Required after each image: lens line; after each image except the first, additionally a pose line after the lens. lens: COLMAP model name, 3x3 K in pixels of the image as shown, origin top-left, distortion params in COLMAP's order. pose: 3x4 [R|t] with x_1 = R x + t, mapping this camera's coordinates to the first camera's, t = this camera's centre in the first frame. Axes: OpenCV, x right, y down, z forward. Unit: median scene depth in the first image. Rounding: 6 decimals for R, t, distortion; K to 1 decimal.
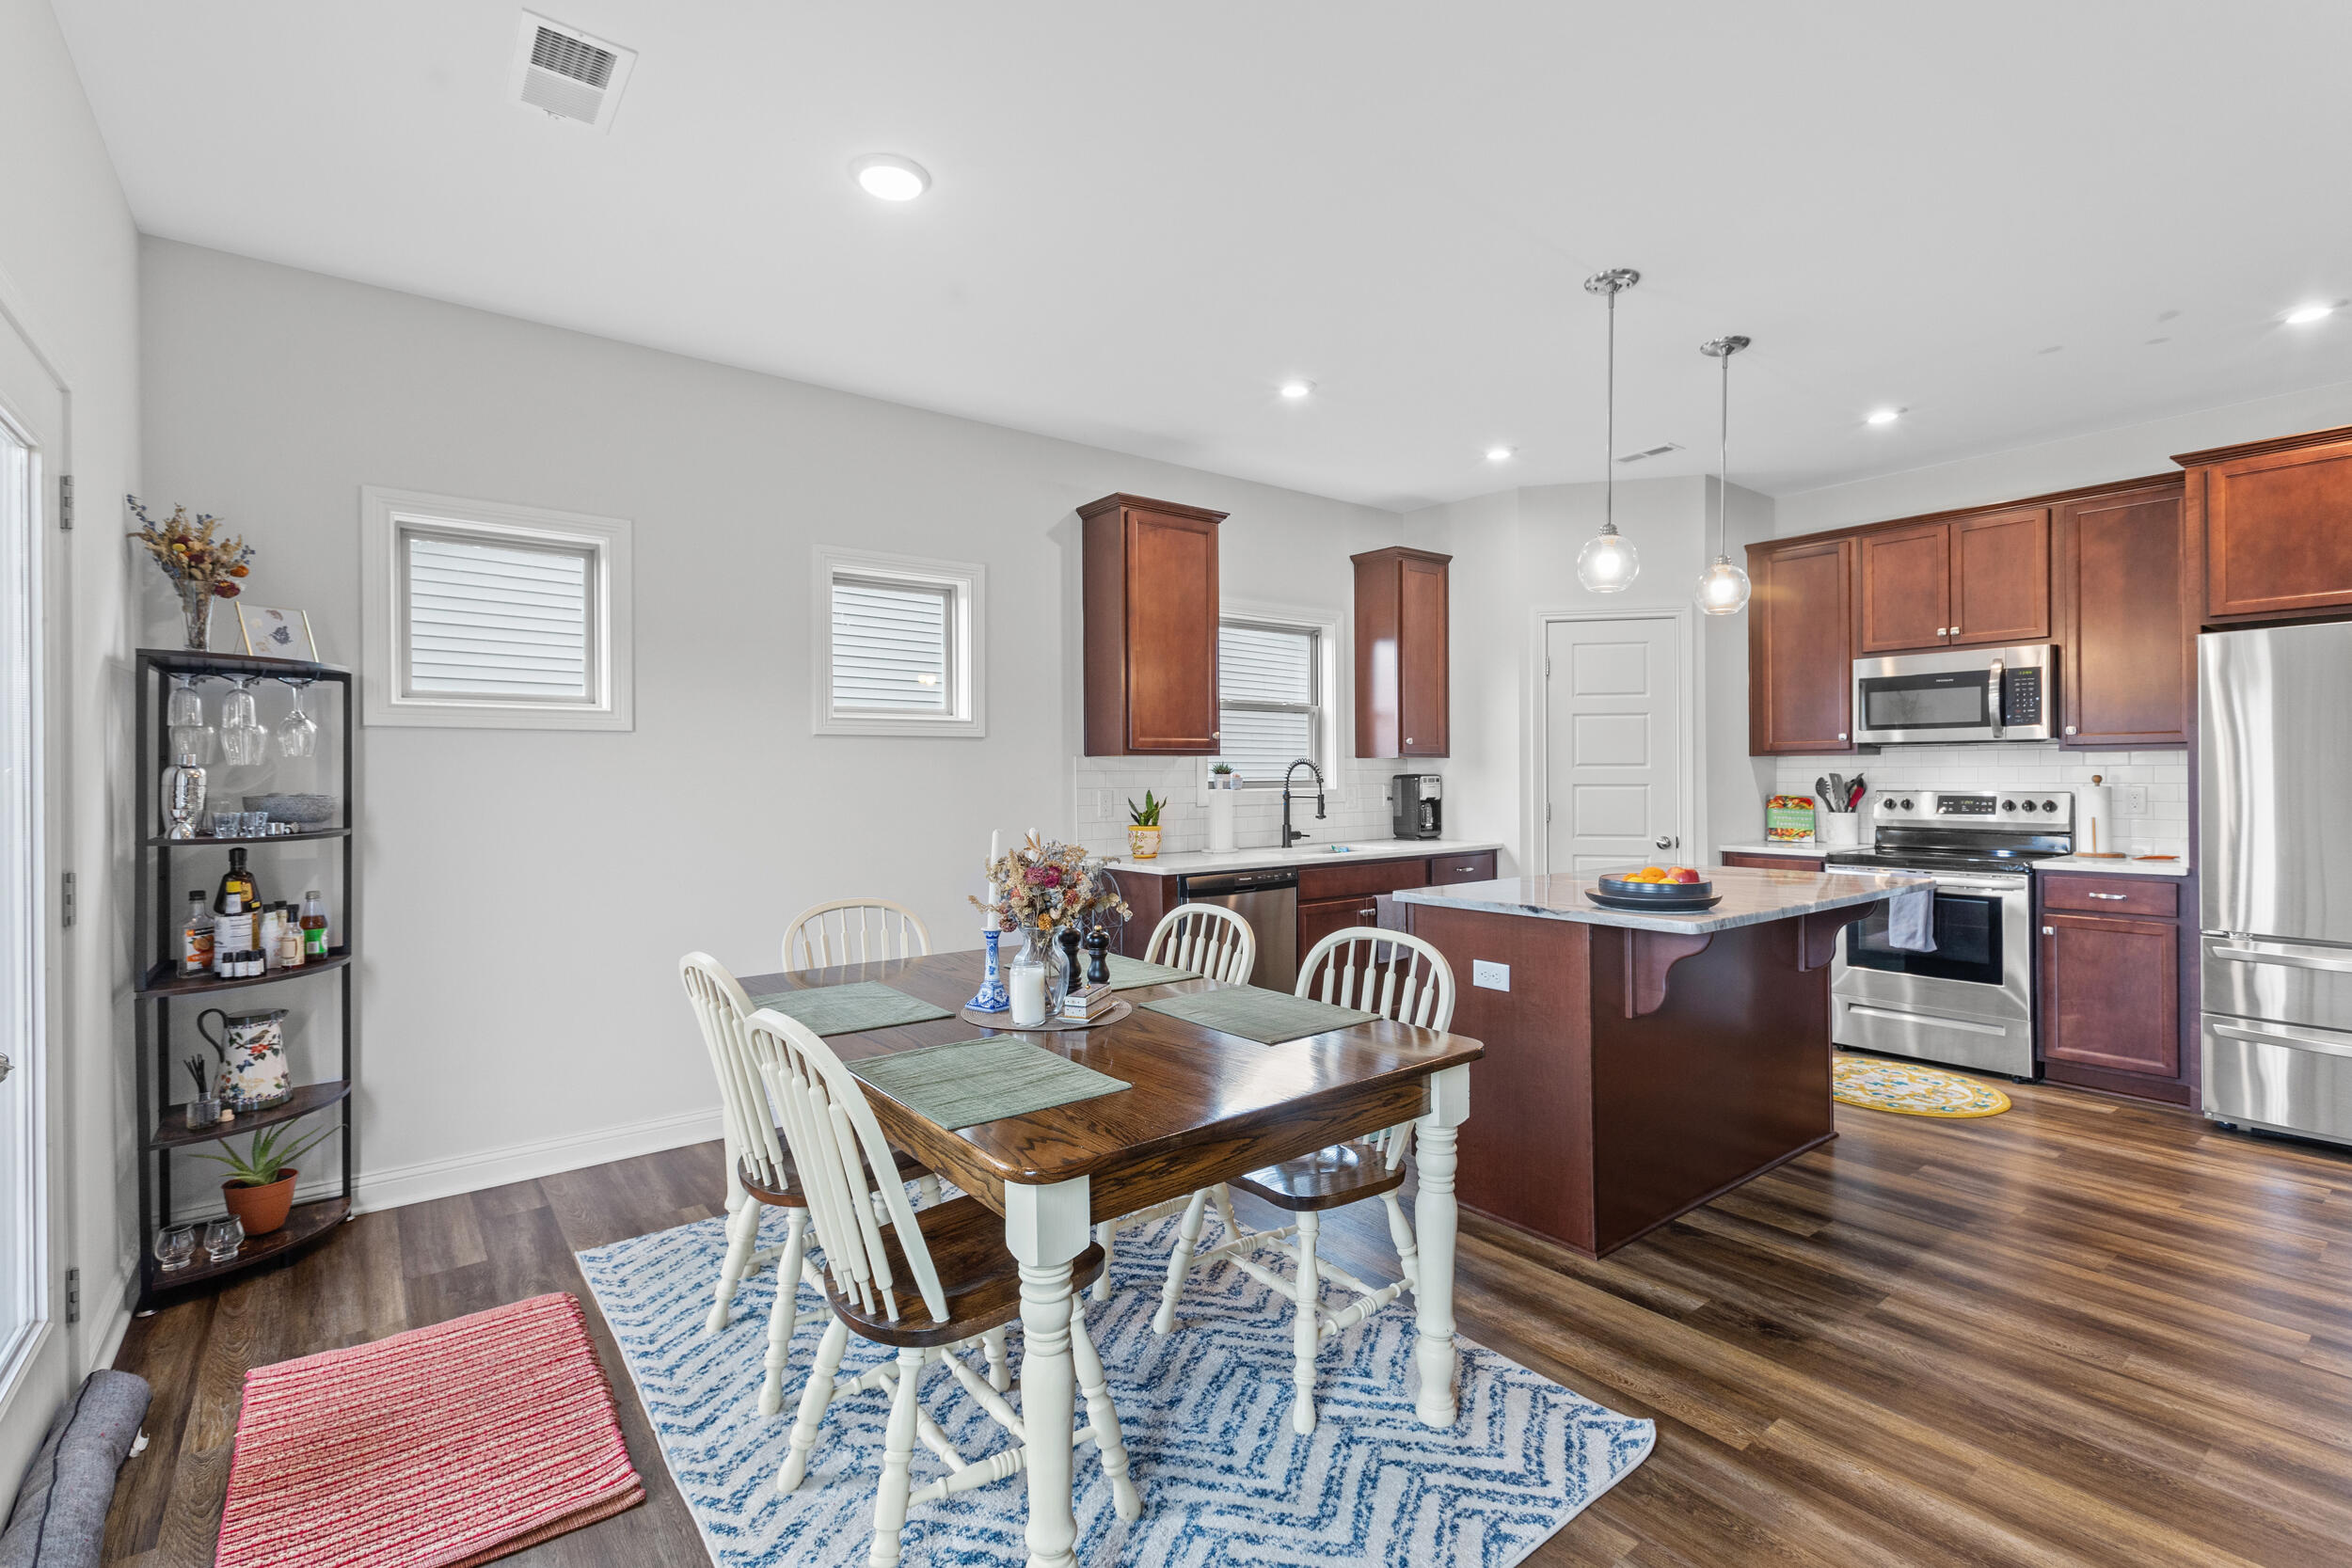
lens RADIAL K [[1055.9, 0, 1189.4], [0, 1055.9, 776.7], [0, 0, 1]] dist [0.013030, -0.003873]
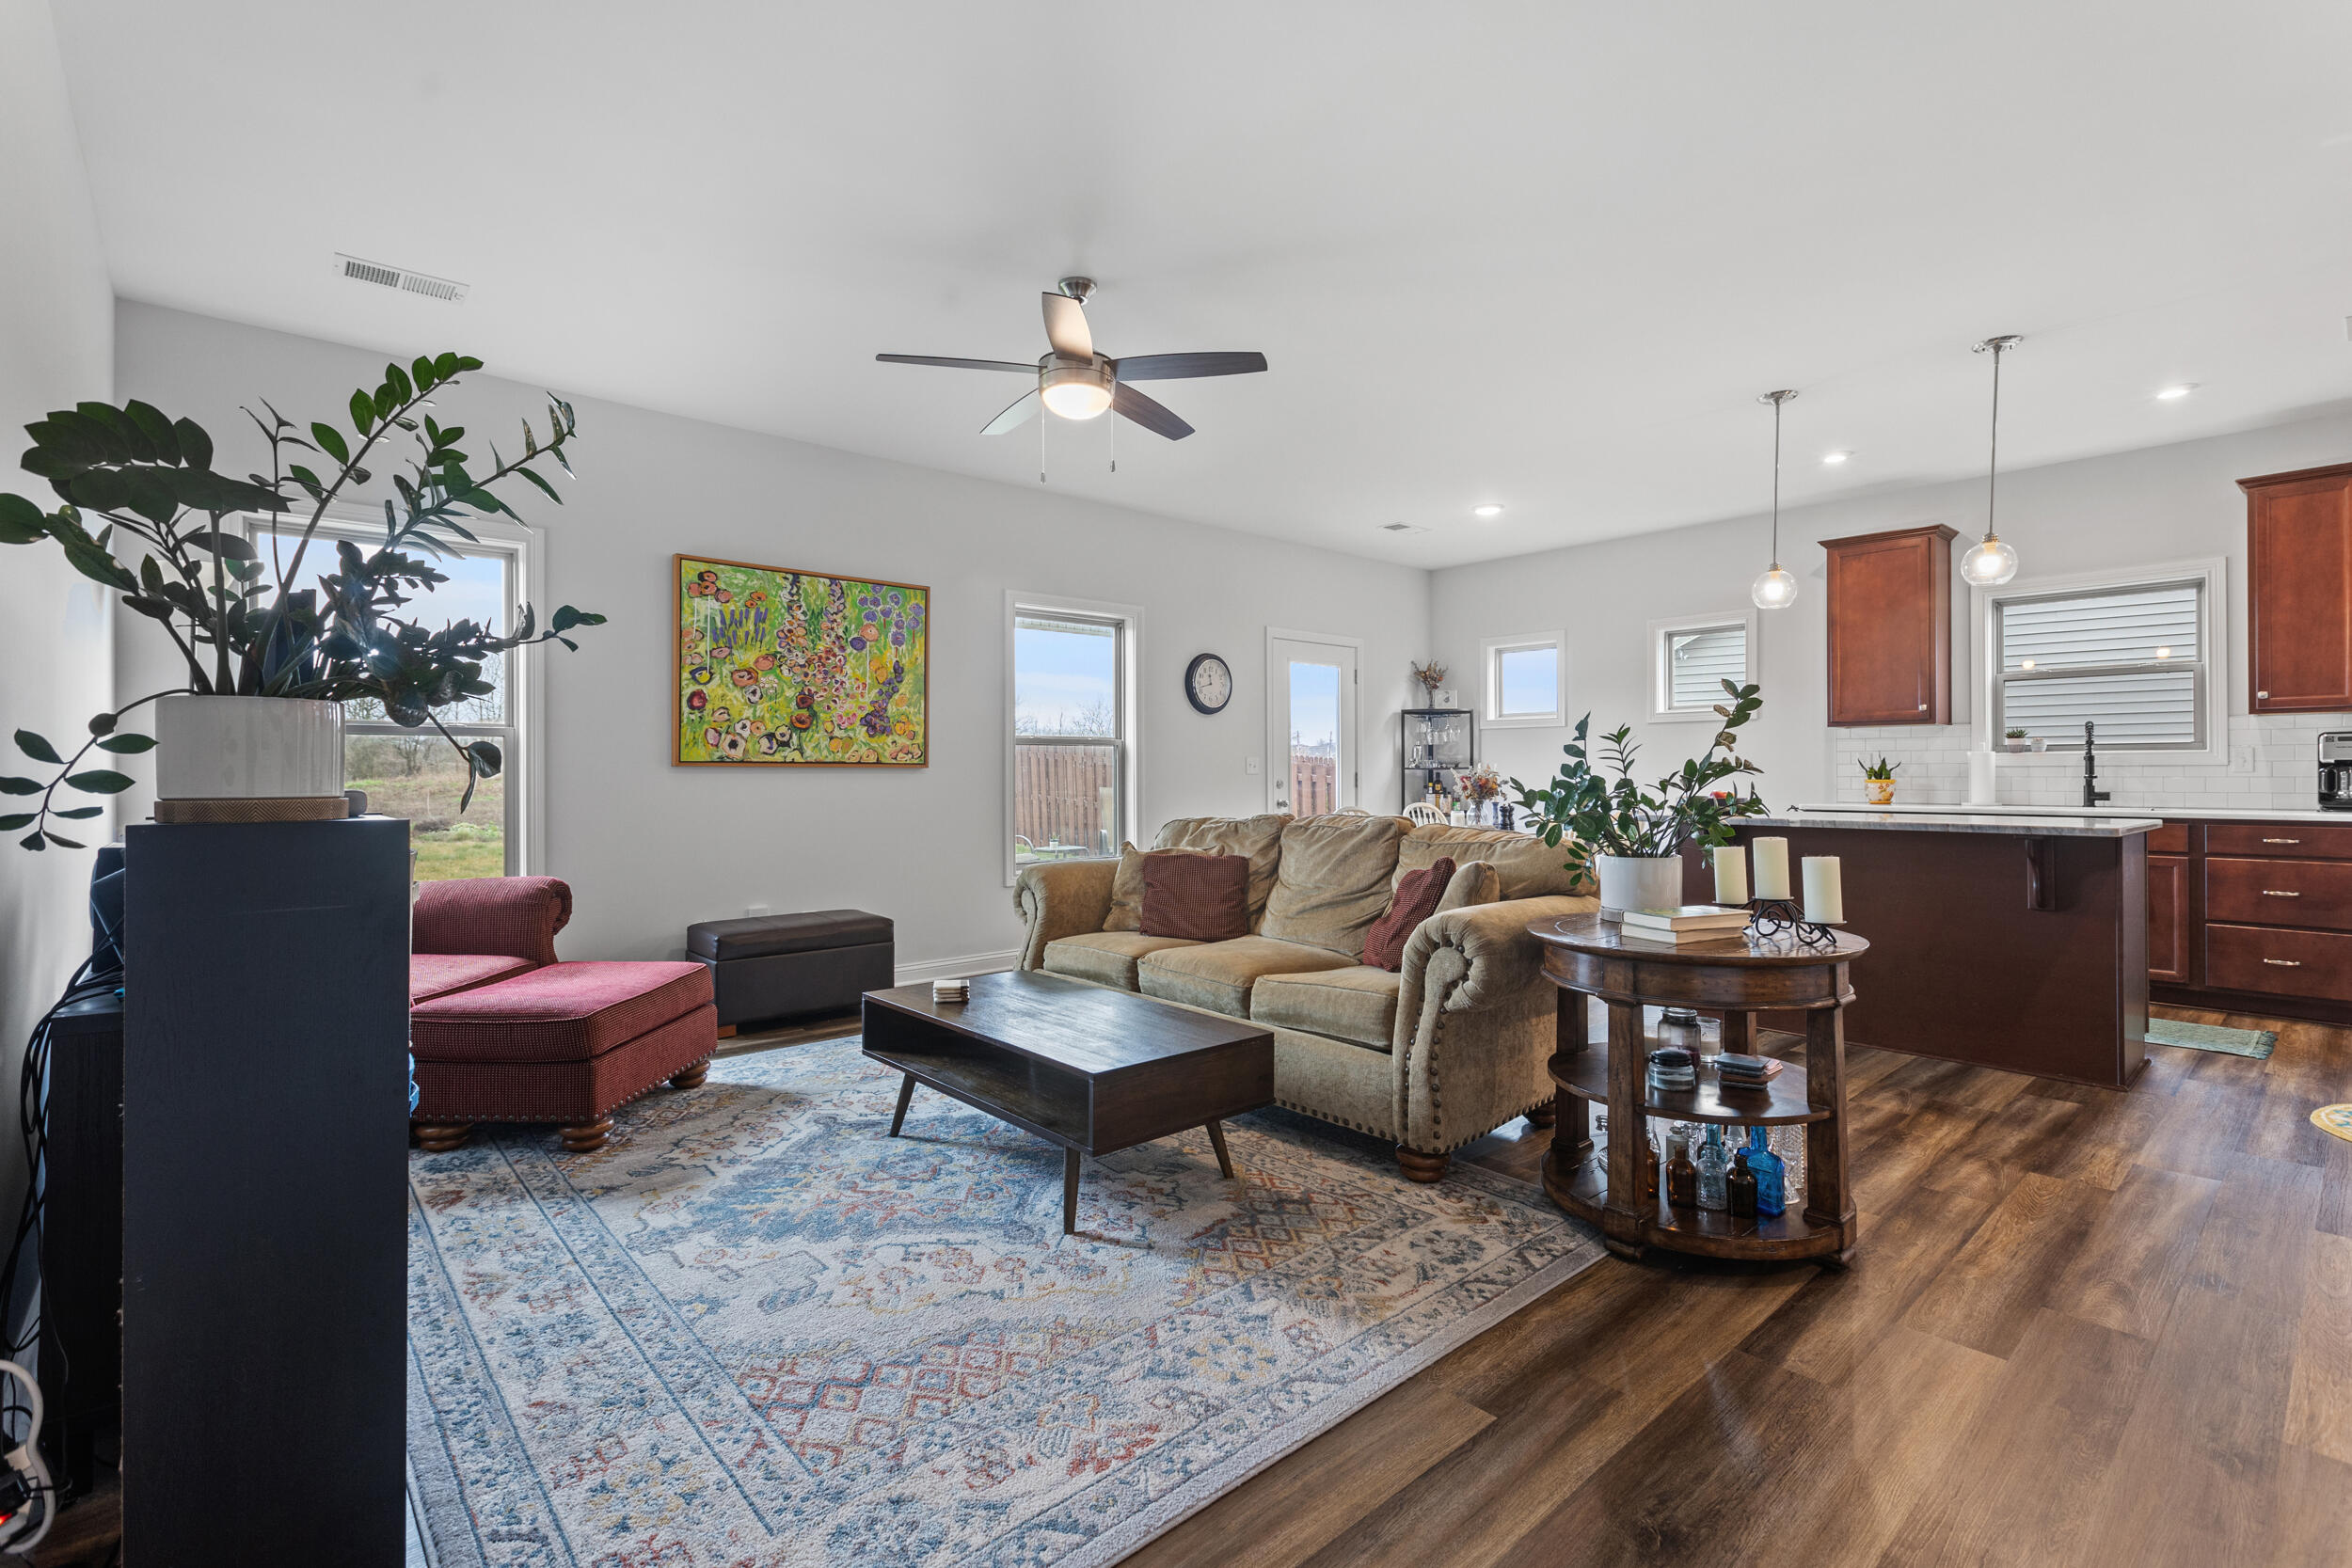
lens RADIAL K [[1055.9, 0, 1181.9], [0, 1055.9, 772.9], [0, 0, 1]] dist [0.013030, -0.003873]
pose [[0.070818, 0.006904, -0.997465, 1.235988], [0.000560, 0.999976, 0.006961, 0.028901], [0.997489, -0.001052, 0.070813, 0.047412]]
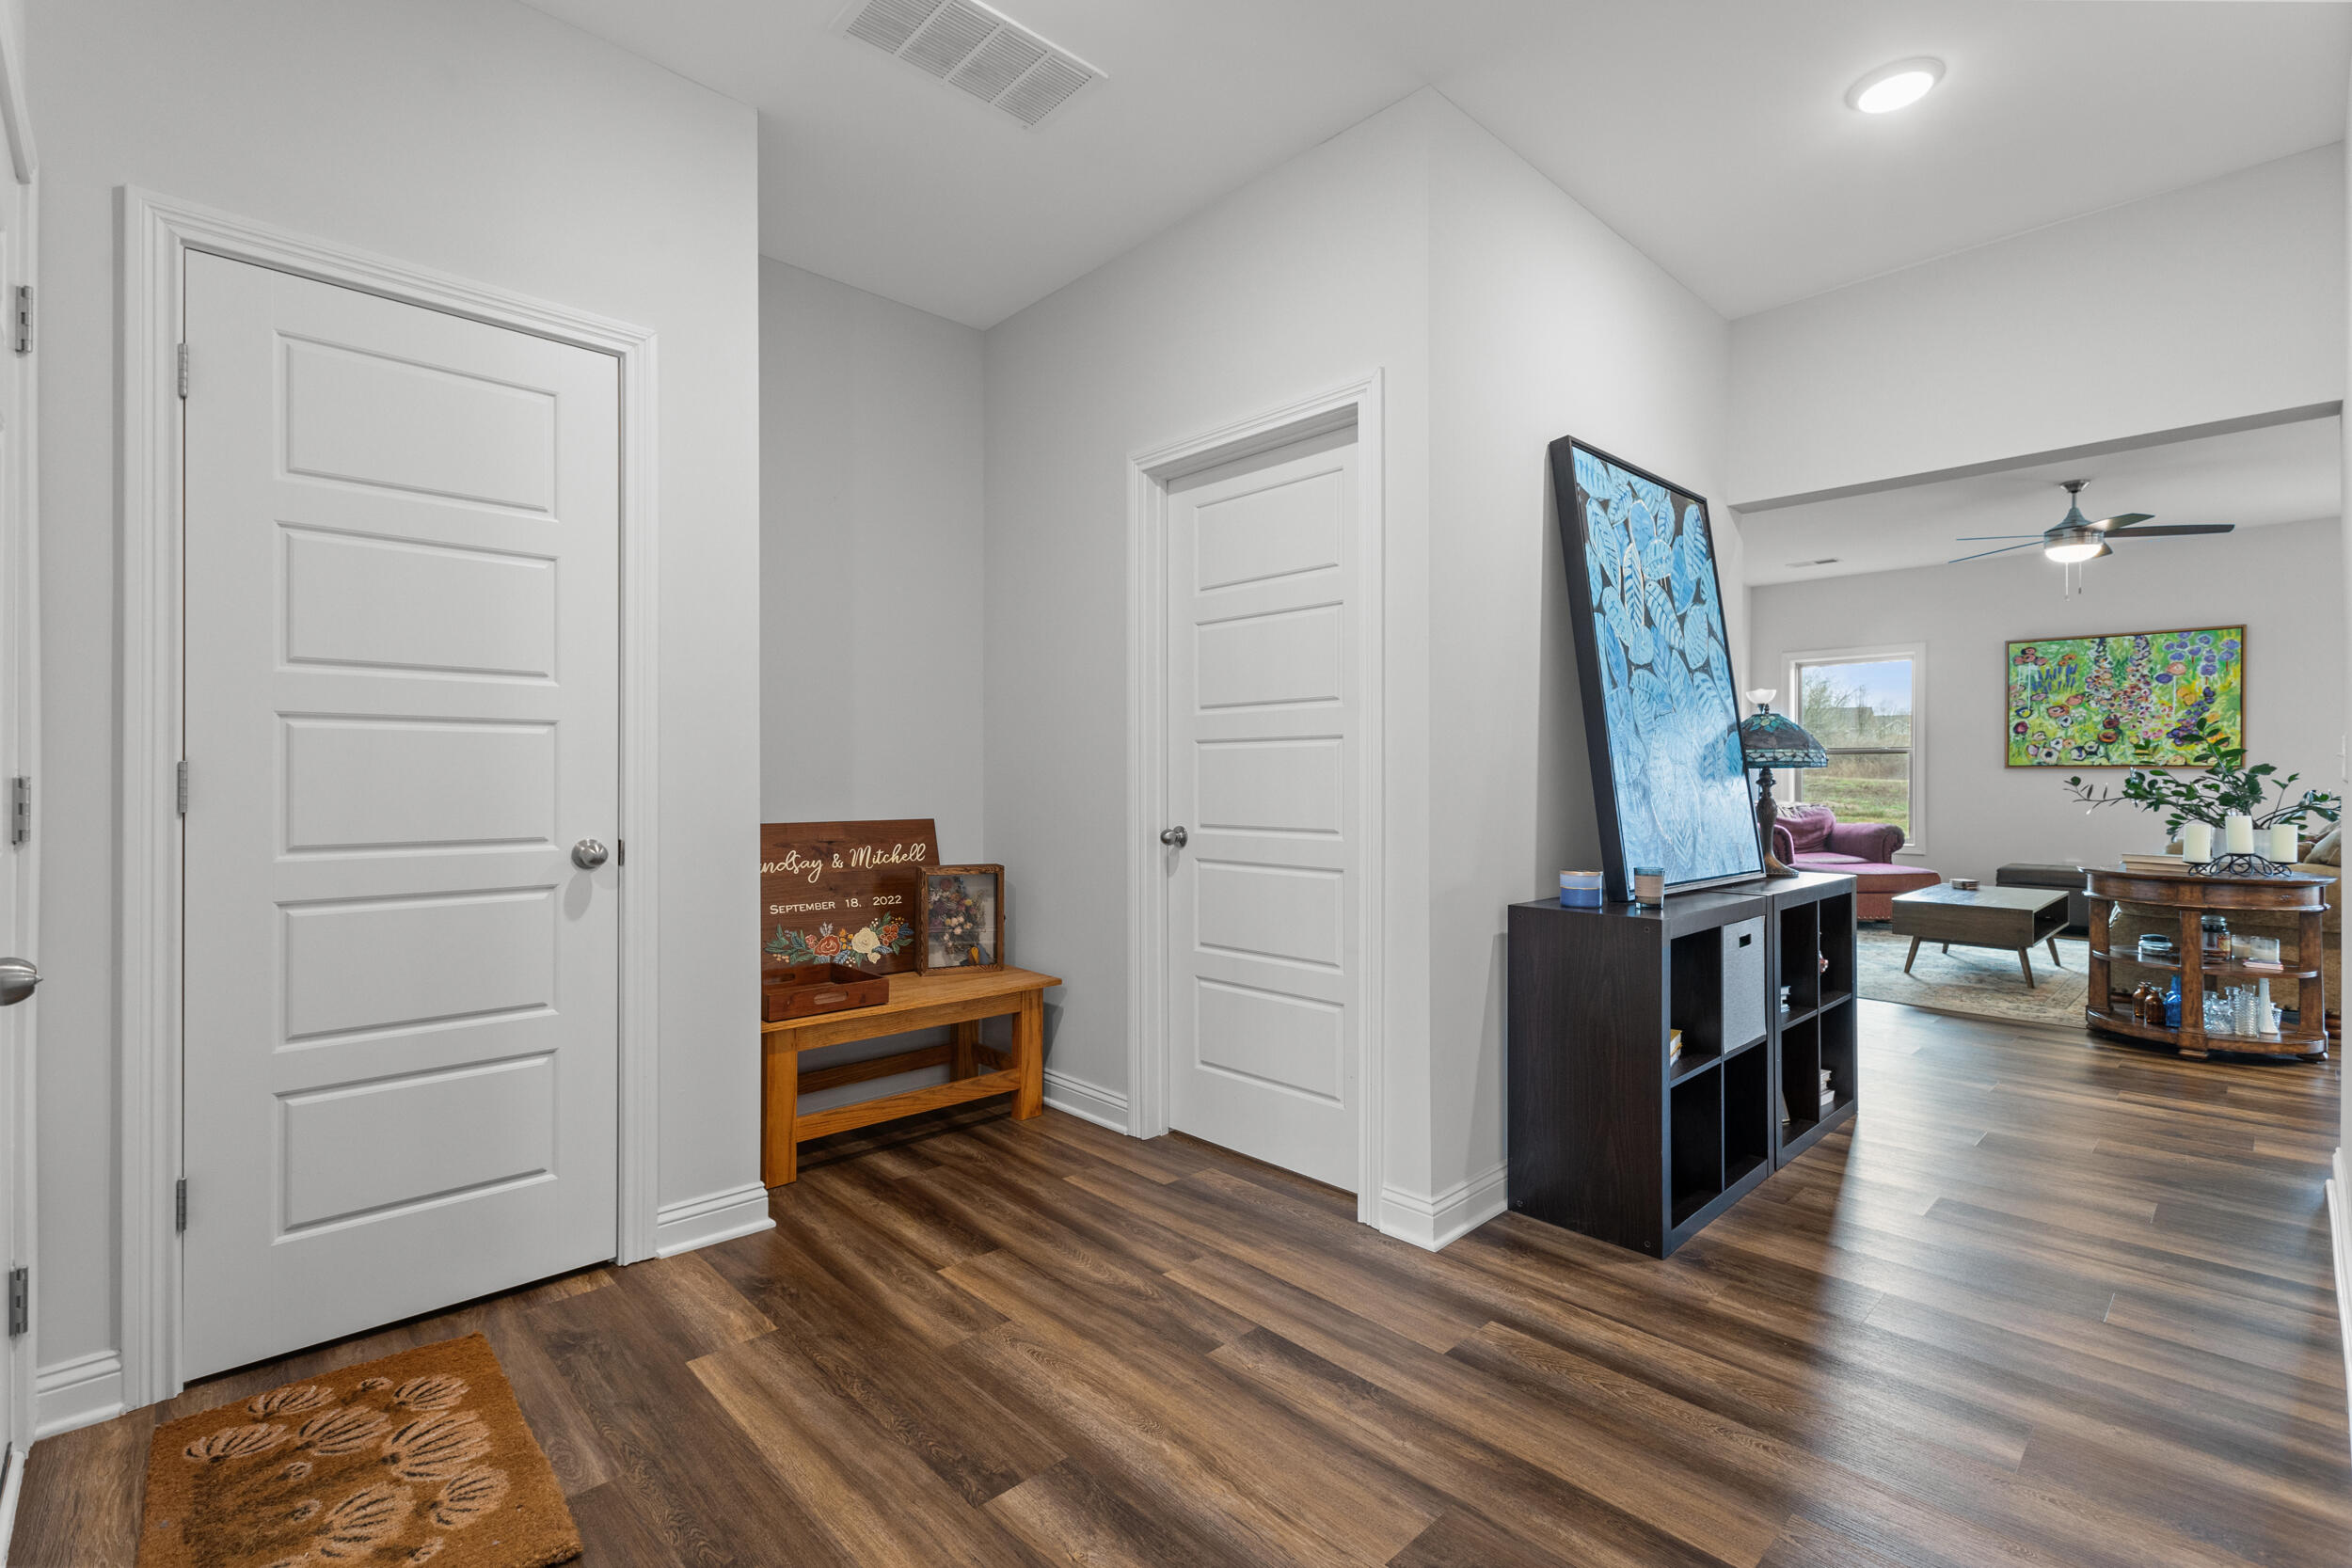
lens RADIAL K [[1055.9, 0, 1179.0], [0, 1055.9, 776.9], [0, 0, 1]] dist [0.013030, -0.003873]
pose [[-0.994884, 0.005512, -0.100872, 1.679459], [0.004893, 0.999968, 0.006378, 0.025317], [0.100904, 0.005852, -0.994879, 1.209263]]
